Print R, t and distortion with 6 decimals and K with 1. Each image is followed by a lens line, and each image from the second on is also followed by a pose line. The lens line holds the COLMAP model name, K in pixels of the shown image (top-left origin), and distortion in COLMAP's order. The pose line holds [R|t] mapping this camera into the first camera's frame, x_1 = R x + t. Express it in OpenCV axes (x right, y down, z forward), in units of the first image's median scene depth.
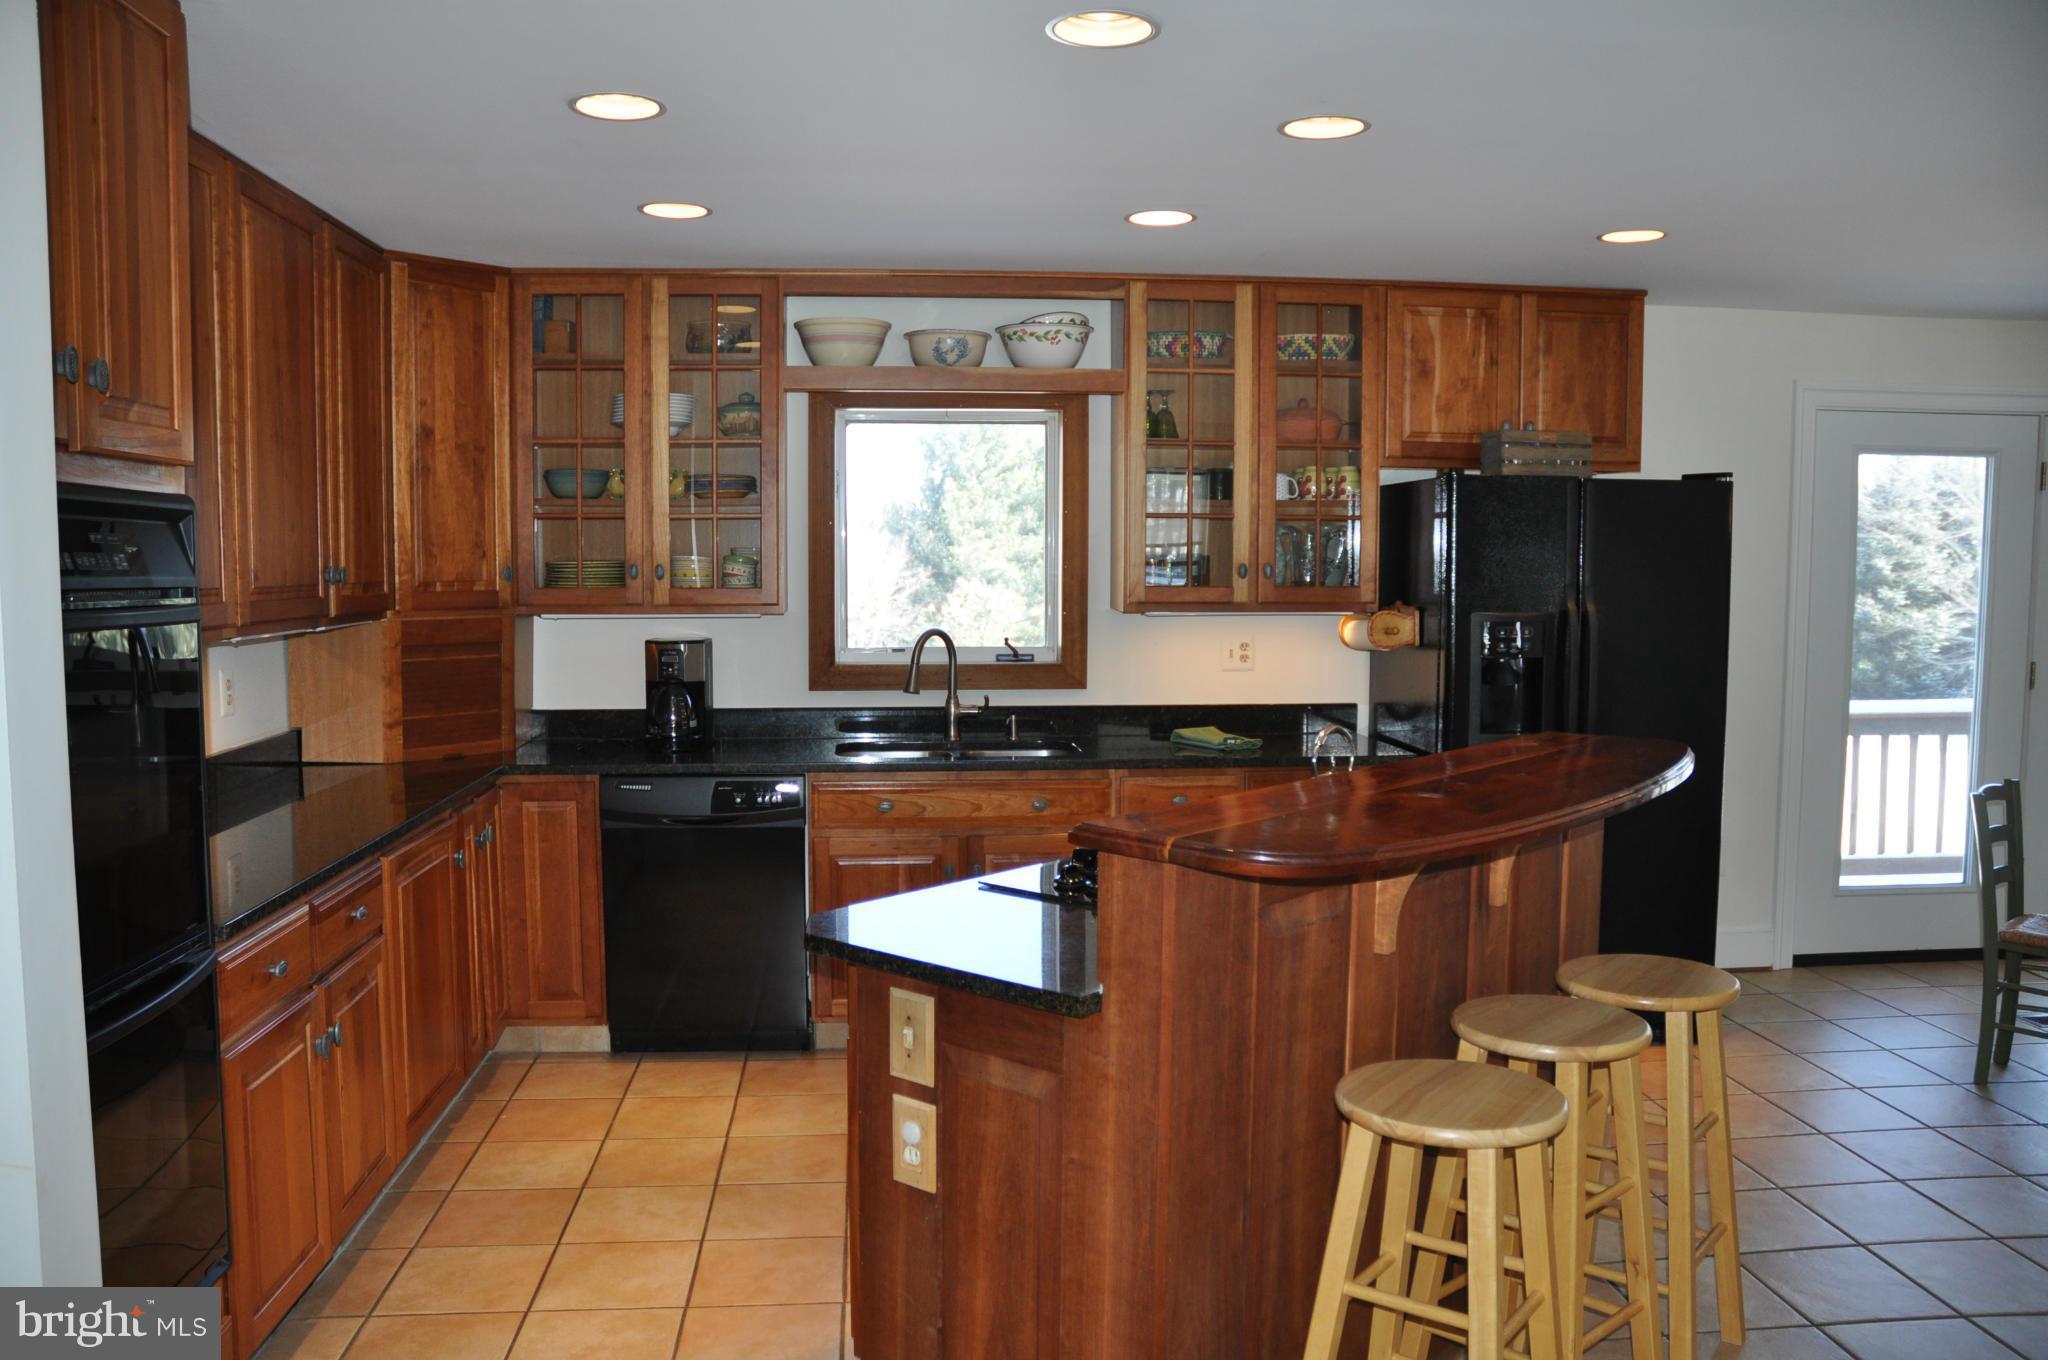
lens RADIAL K [[1574.0, 0, 1017.1], [0, 1574.0, 677.3], [0, 0, 1]] dist [-0.174253, 0.154472]
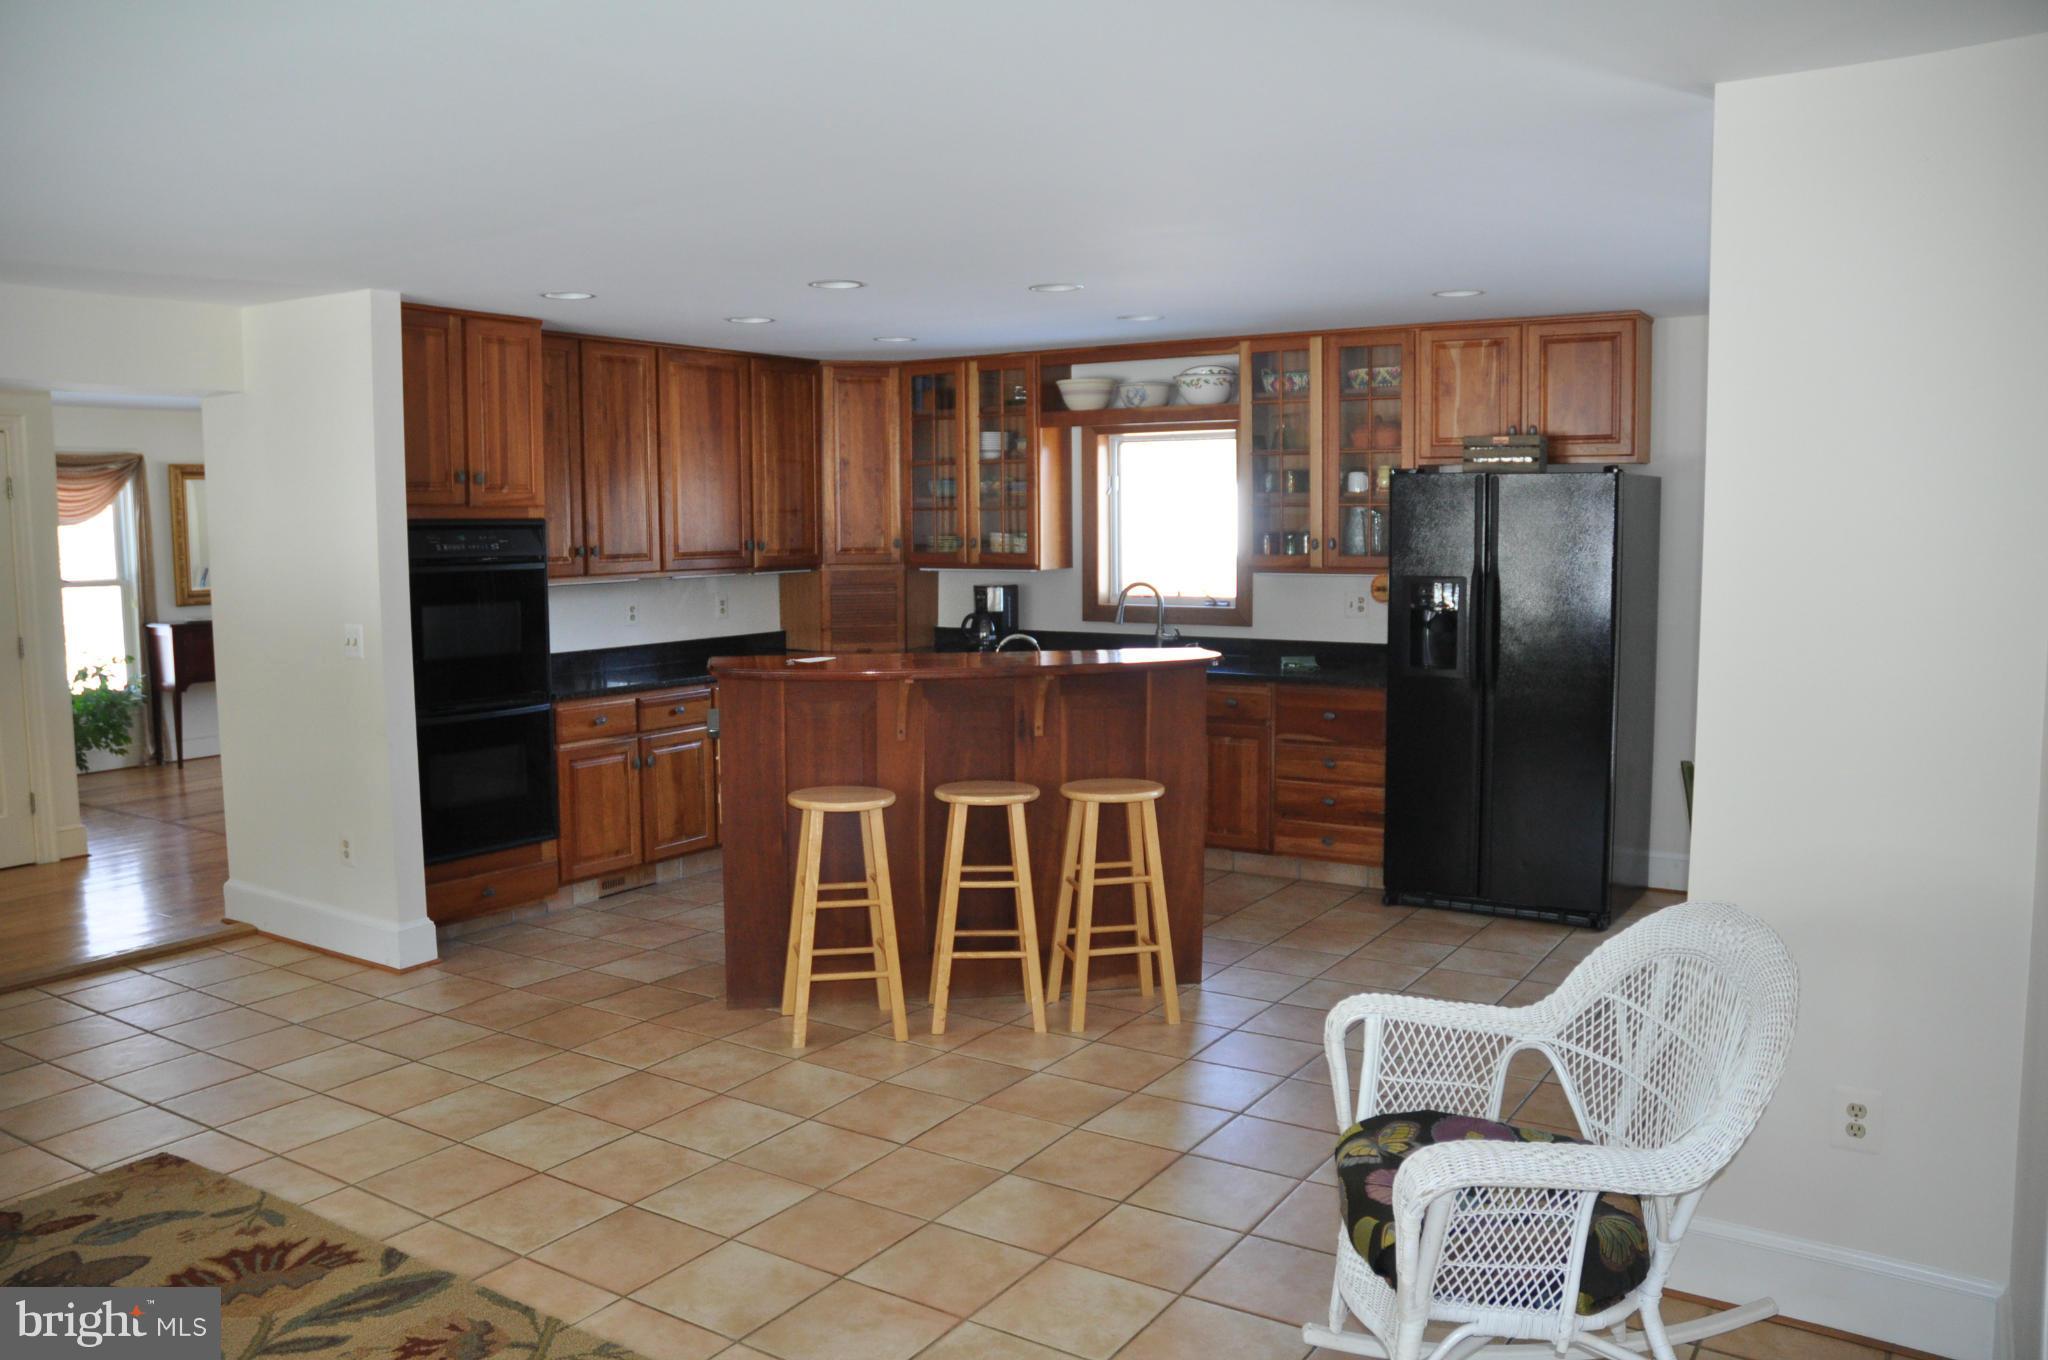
lens RADIAL K [[1547.6, 0, 1024.0], [0, 1547.6, 680.0], [0, 0, 1]] dist [-0.167634, -0.000138]
pose [[0.787238, 0.054986, -0.614192, 0.791257], [-0.040974, 0.998480, 0.036871, 0.012776], [0.615286, -0.003860, 0.788295, -0.232000]]
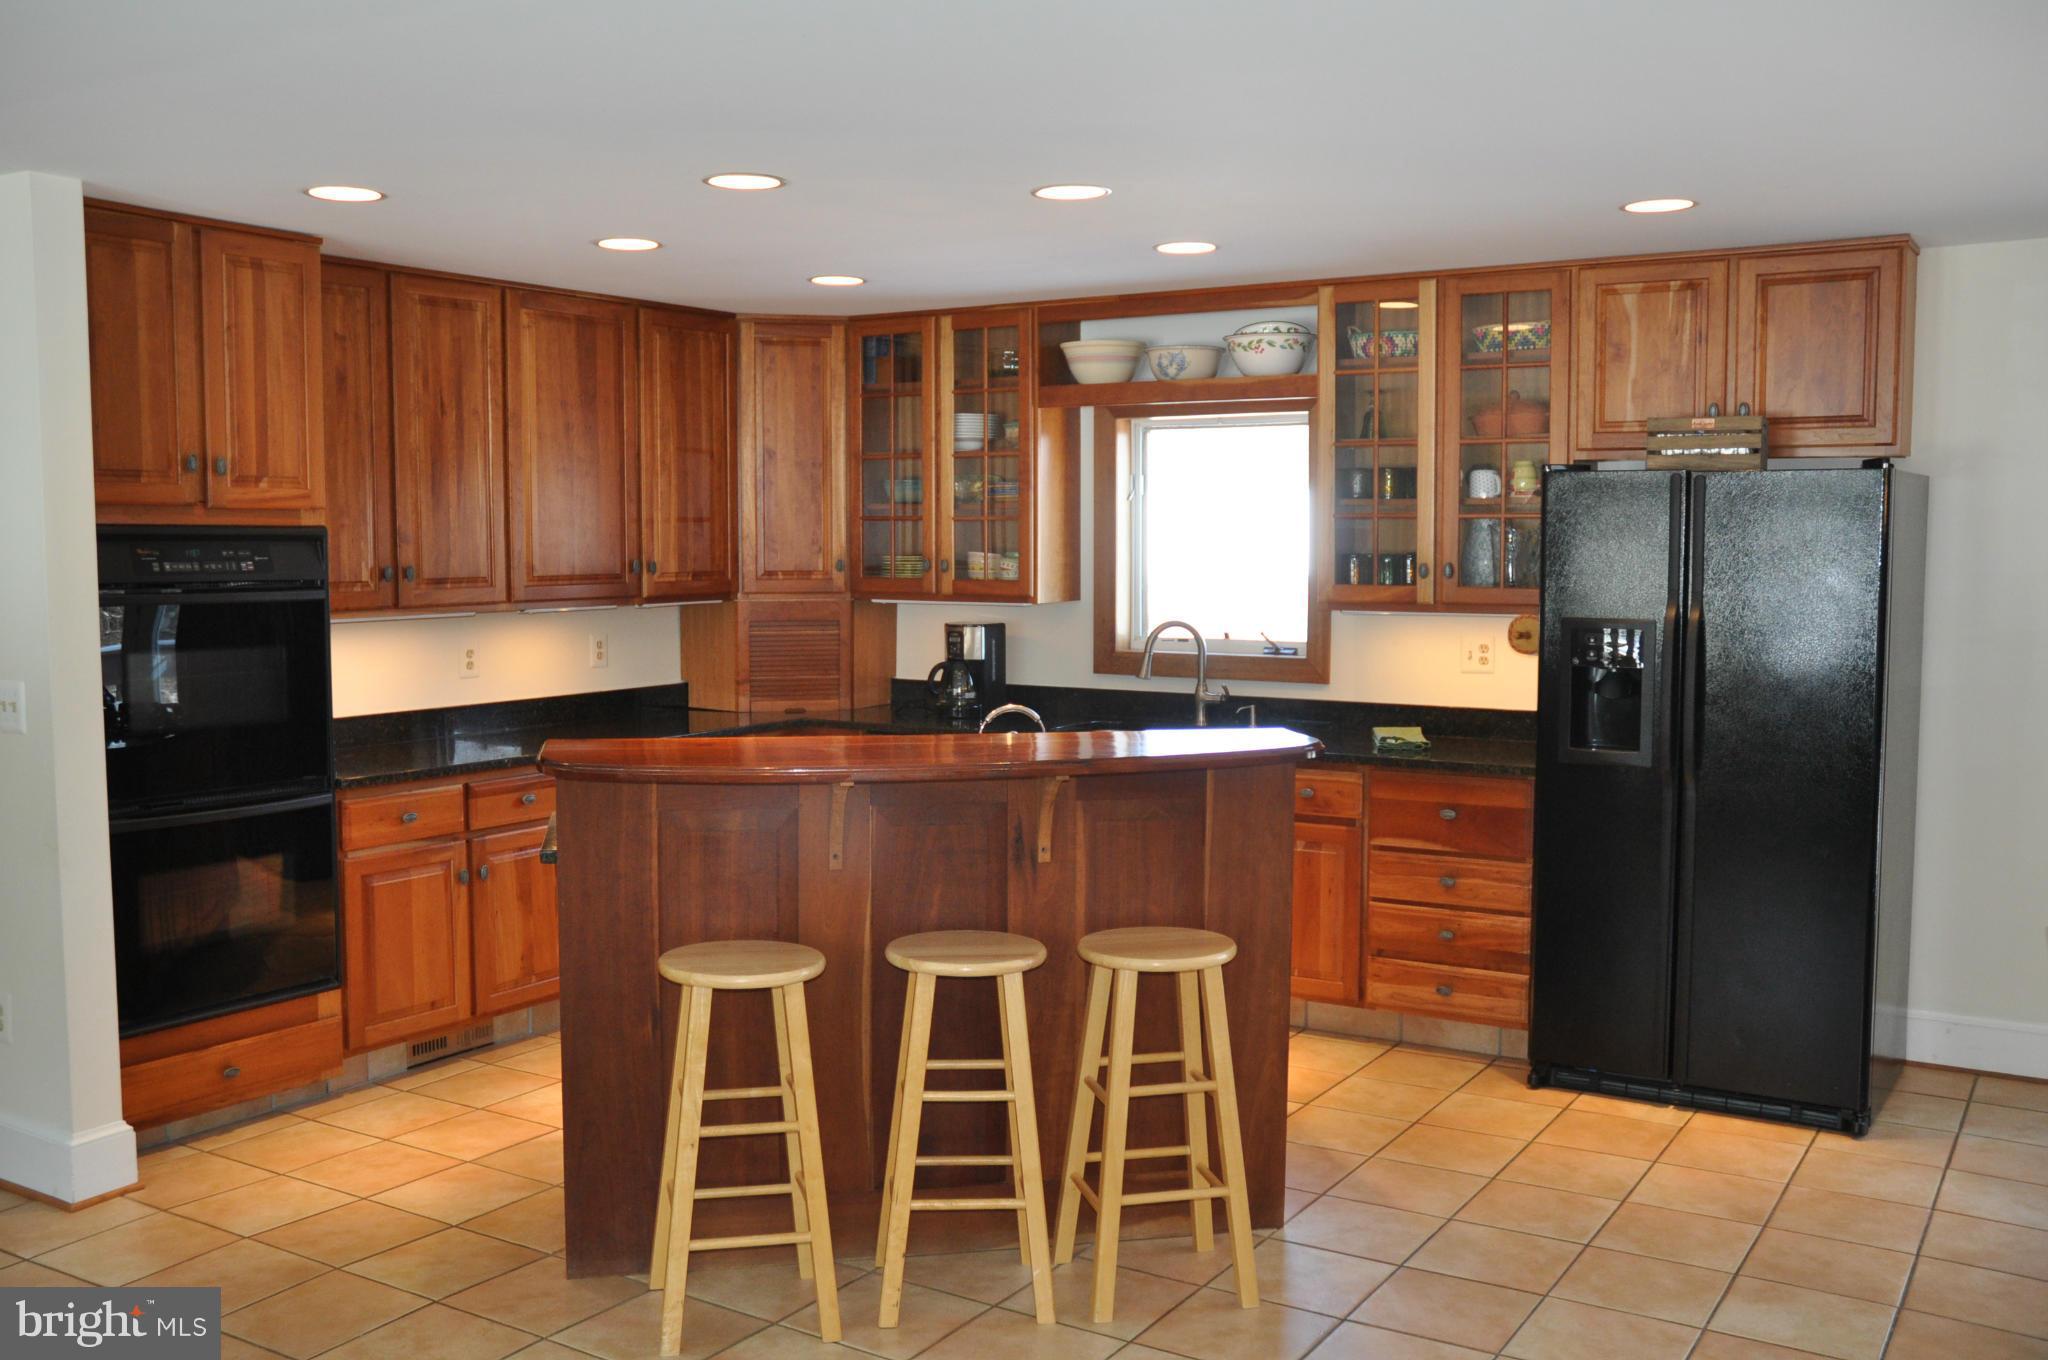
lens RADIAL K [[1836.9, 0, 1024.0], [0, 1836.9, 680.0], [0, 0, 1]] dist [-0.077219, 0.012490]
pose [[0.794418, 0.045695, -0.605650, 0.654499], [-0.047176, 0.998796, 0.013477, -0.002464], [0.605536, 0.017865, 0.795617, -0.072607]]
